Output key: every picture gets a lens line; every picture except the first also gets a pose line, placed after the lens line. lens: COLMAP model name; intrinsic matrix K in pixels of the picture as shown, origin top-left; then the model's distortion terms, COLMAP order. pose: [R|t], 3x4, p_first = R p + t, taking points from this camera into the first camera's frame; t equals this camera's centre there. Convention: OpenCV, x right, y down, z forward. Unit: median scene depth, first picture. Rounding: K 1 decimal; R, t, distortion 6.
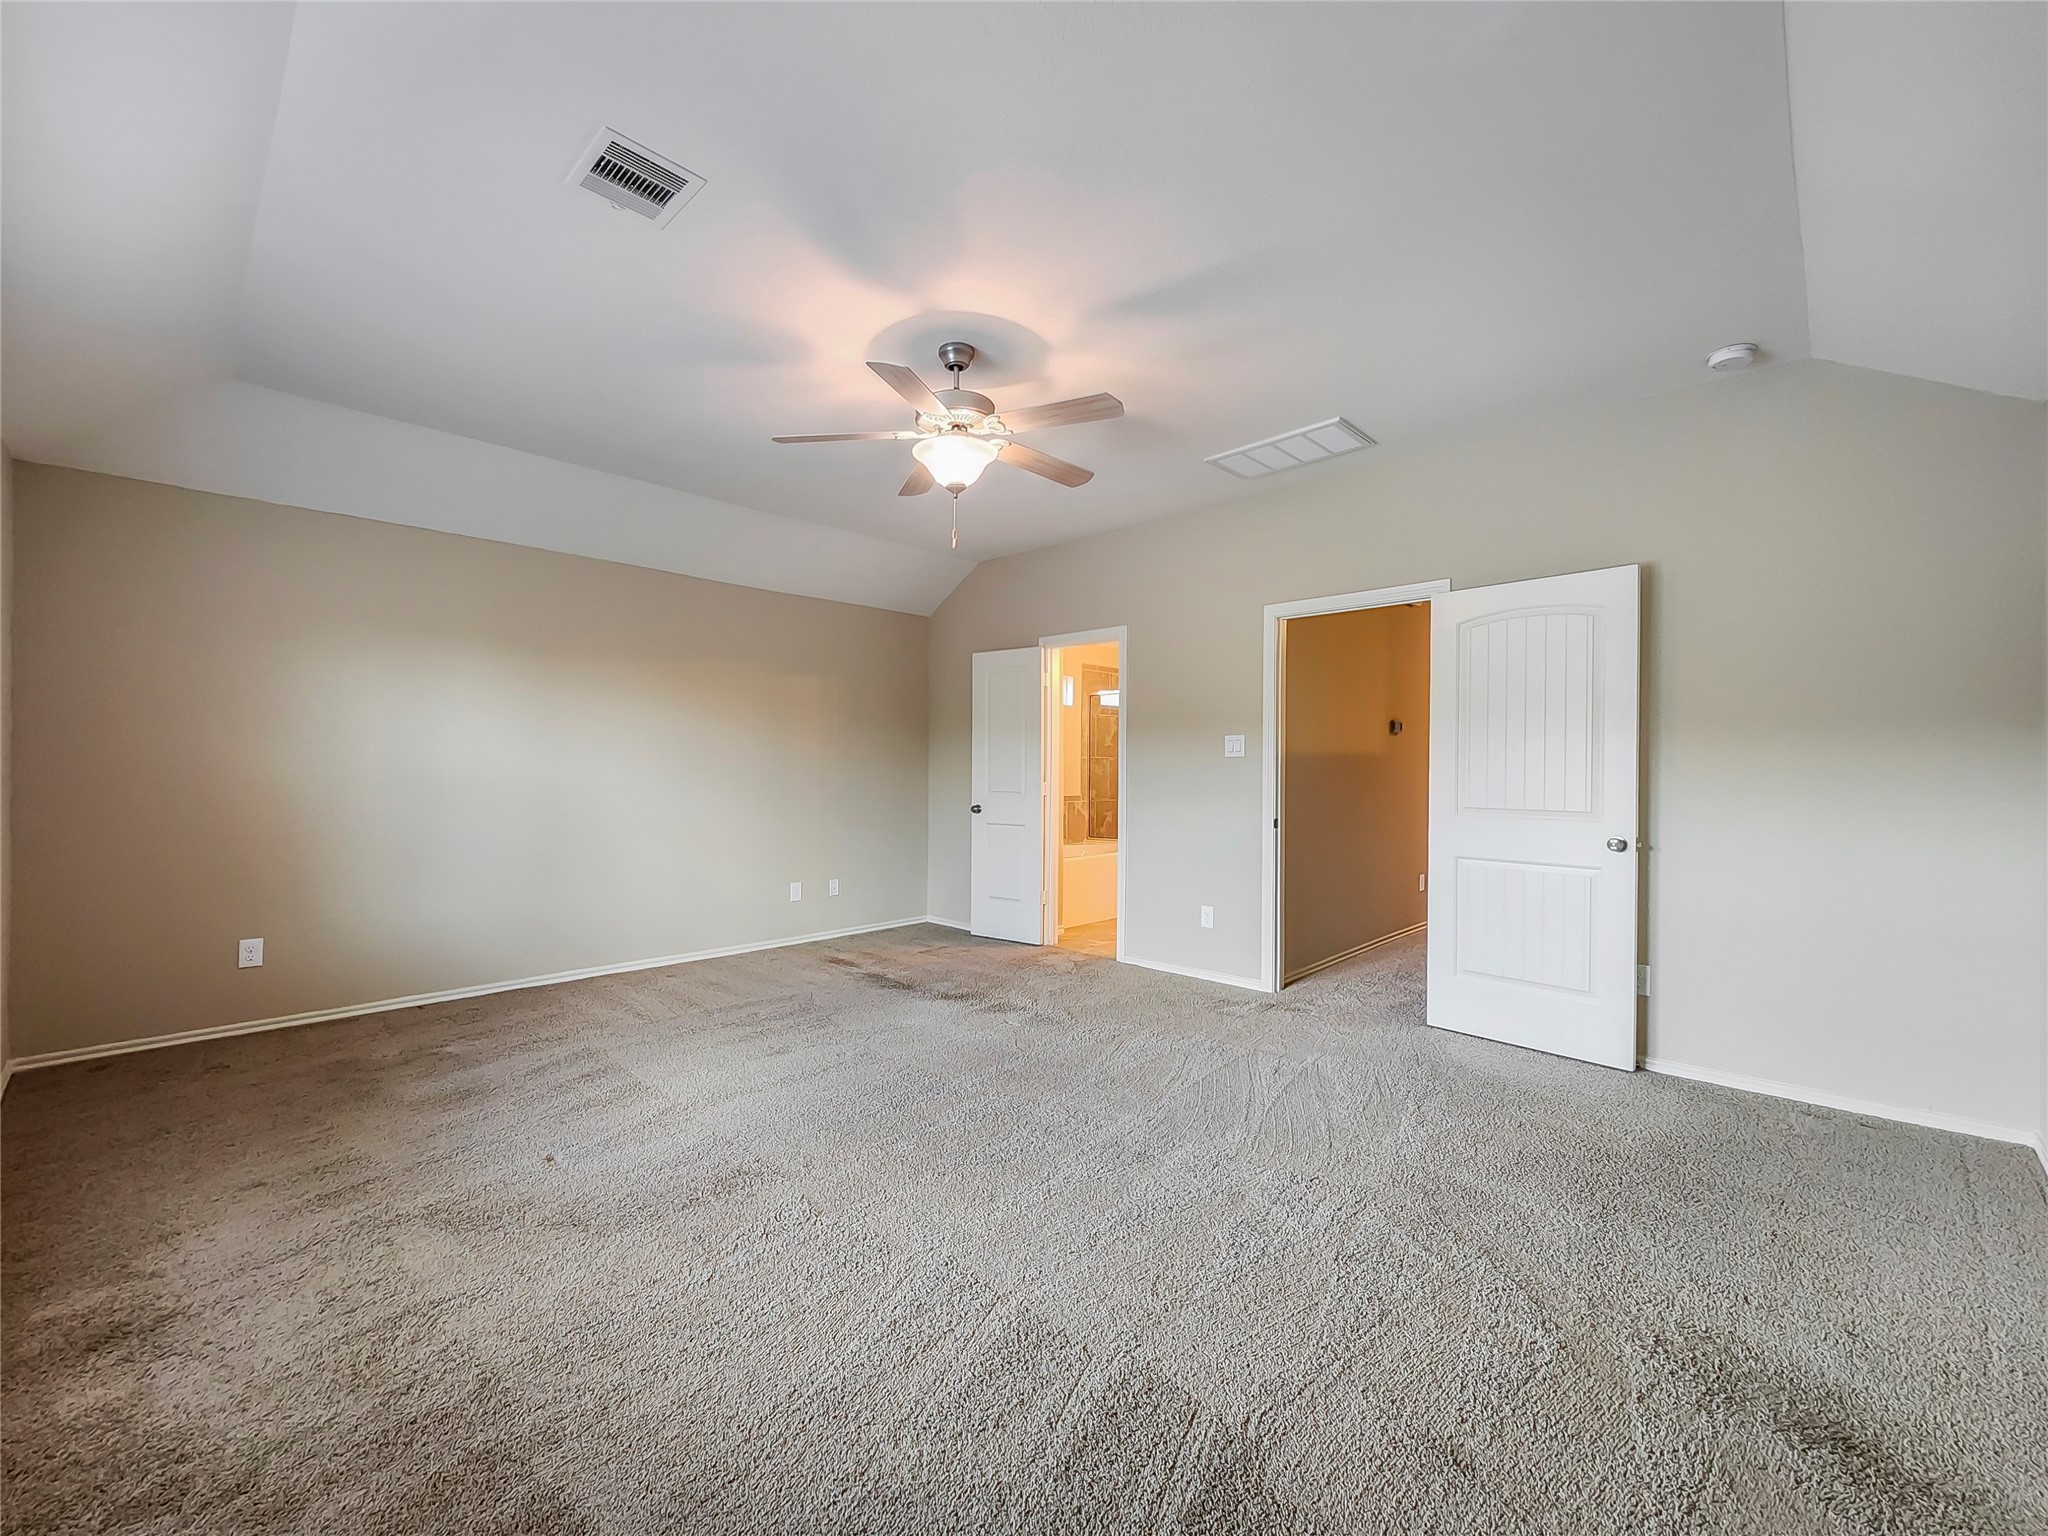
lens RADIAL K [[852.5, 0, 1029.8], [0, 852.5, 768.4], [0, 0, 1]] dist [-0.004173, -0.000618]
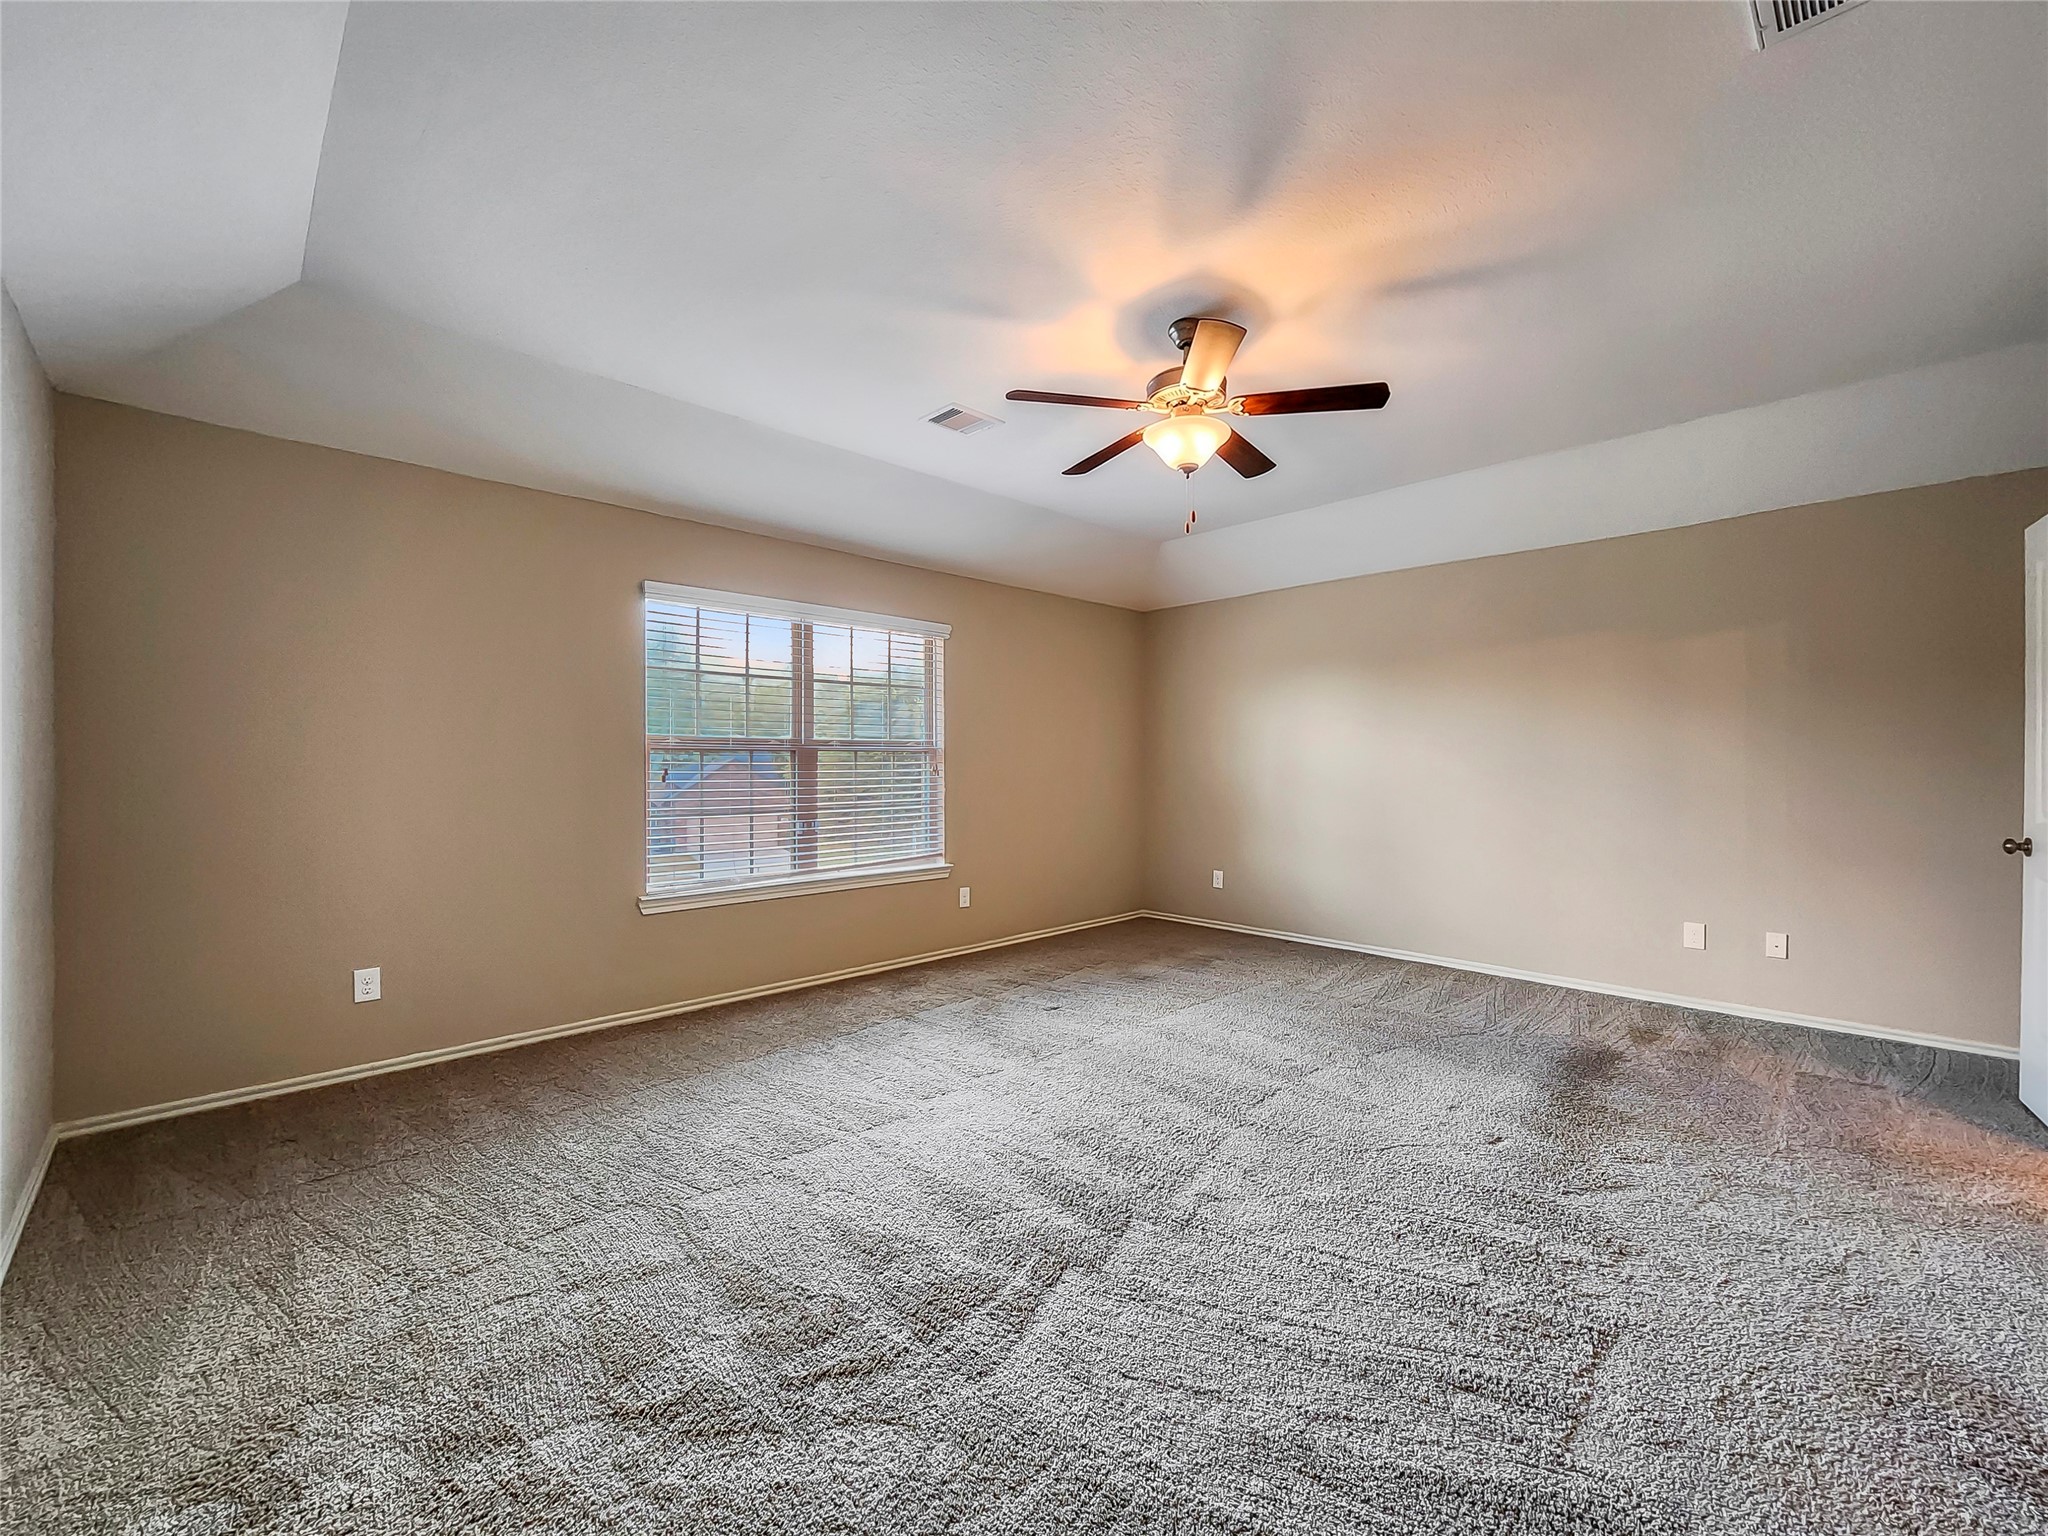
lens RADIAL K [[852.5, 0, 1030.0], [0, 852.5, 766.4], [0, 0, 1]] dist [-0.004173, -0.000618]
pose [[-0.047767, -0.000668, -0.998858, 0.727196], [-0.001737, 0.999998, -0.000586, 0.003829], [0.998857, 0.001707, -0.047768, 0.718209]]
